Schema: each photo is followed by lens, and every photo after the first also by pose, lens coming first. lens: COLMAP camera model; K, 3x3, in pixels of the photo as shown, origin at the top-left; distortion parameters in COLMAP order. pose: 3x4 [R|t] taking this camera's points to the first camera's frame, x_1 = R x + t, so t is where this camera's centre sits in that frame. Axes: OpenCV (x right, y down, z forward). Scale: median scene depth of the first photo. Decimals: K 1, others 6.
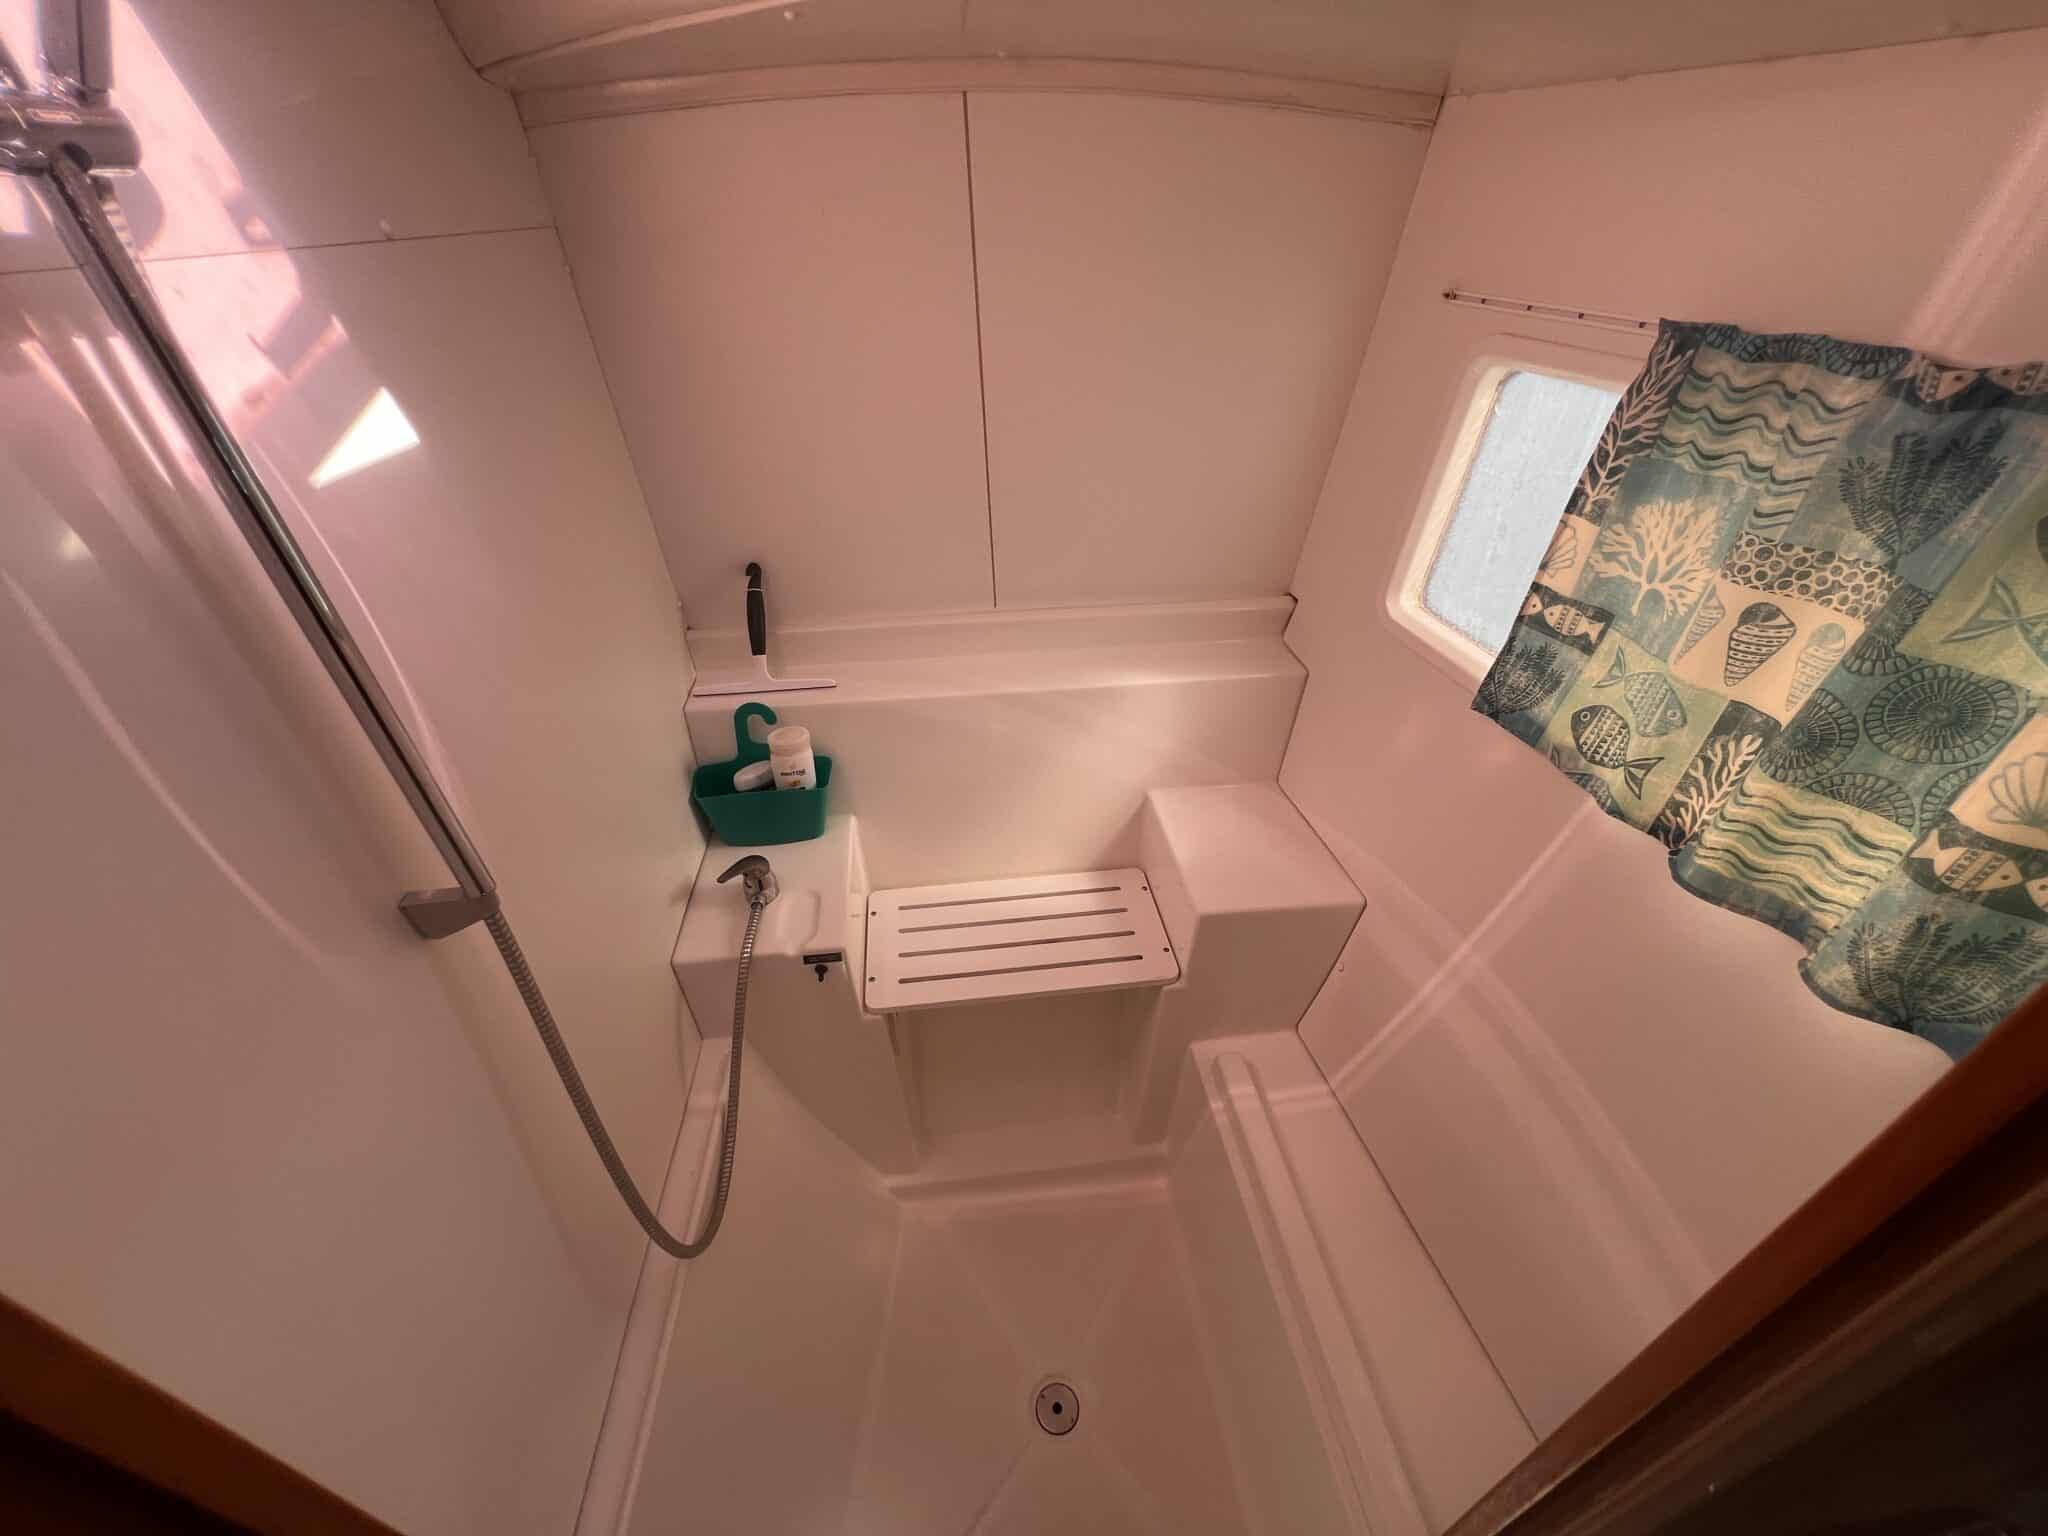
lens RADIAL K [[792.2, 0, 1024.0], [0, 792.2, 768.0], [0, 0, 1]] dist [-0.016746, -0.000037]
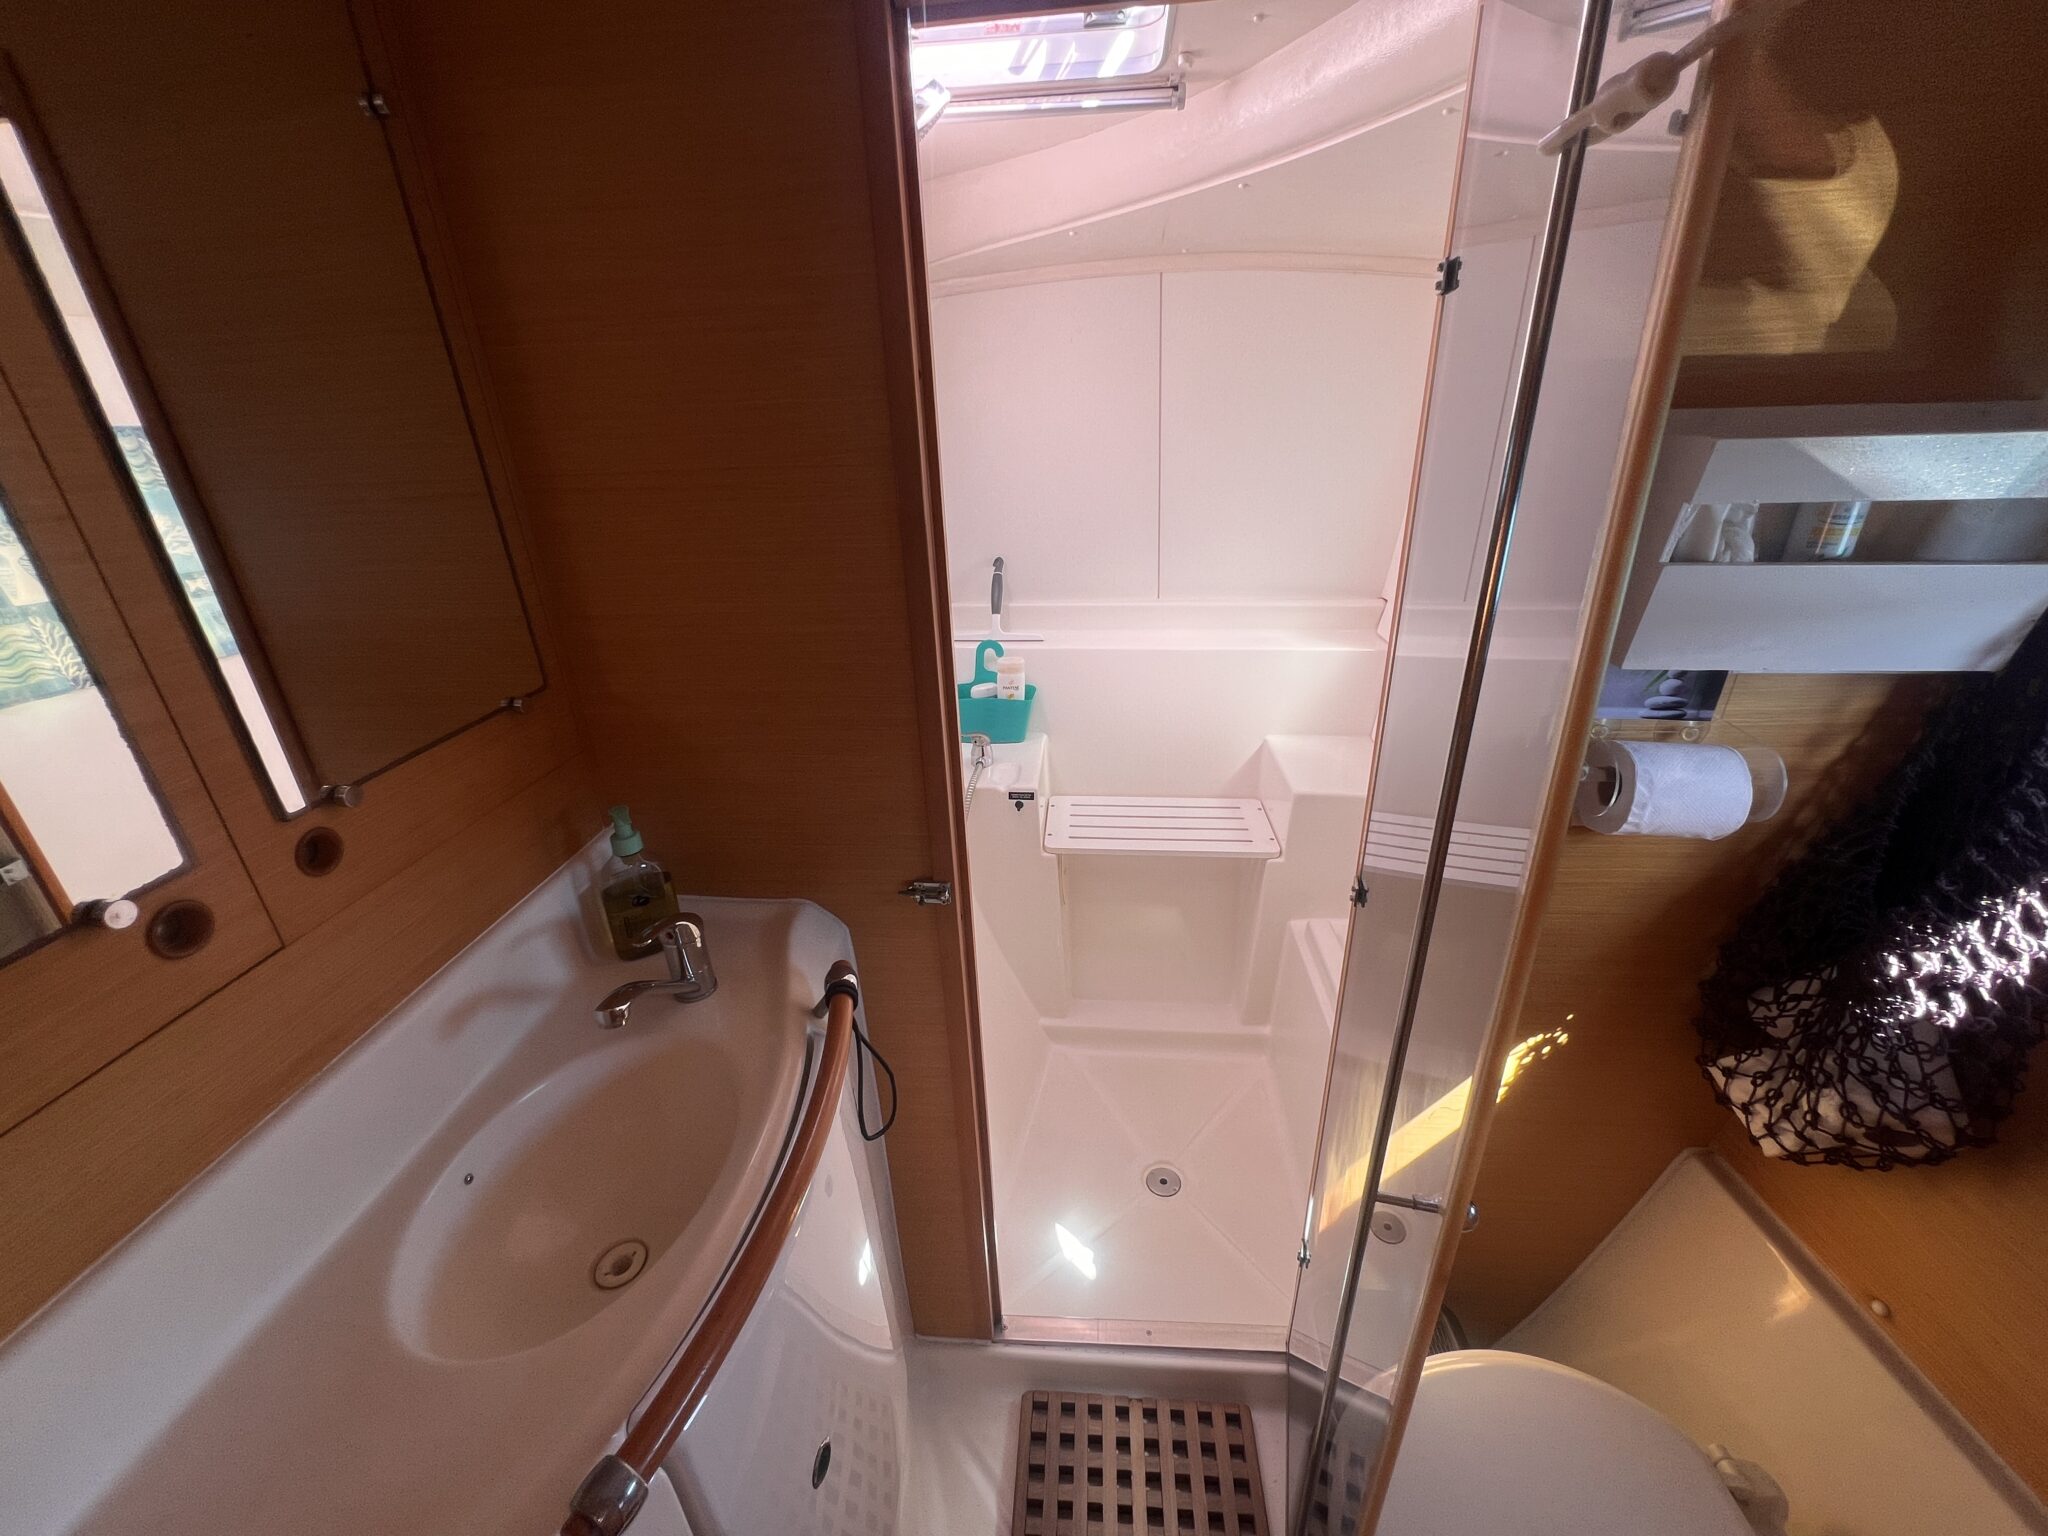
lens RADIAL K [[833.8, 0, 1024.0], [0, 833.8, 768.0], [0, 0, 1]] dist [-0.000686, -0.000107]
pose [[0.978551, 0.063182, -0.196074, 0.043015], [-0.102937, 0.974428, -0.199735, 0.450973], [0.178440, 0.215634, 0.960032, -0.438393]]
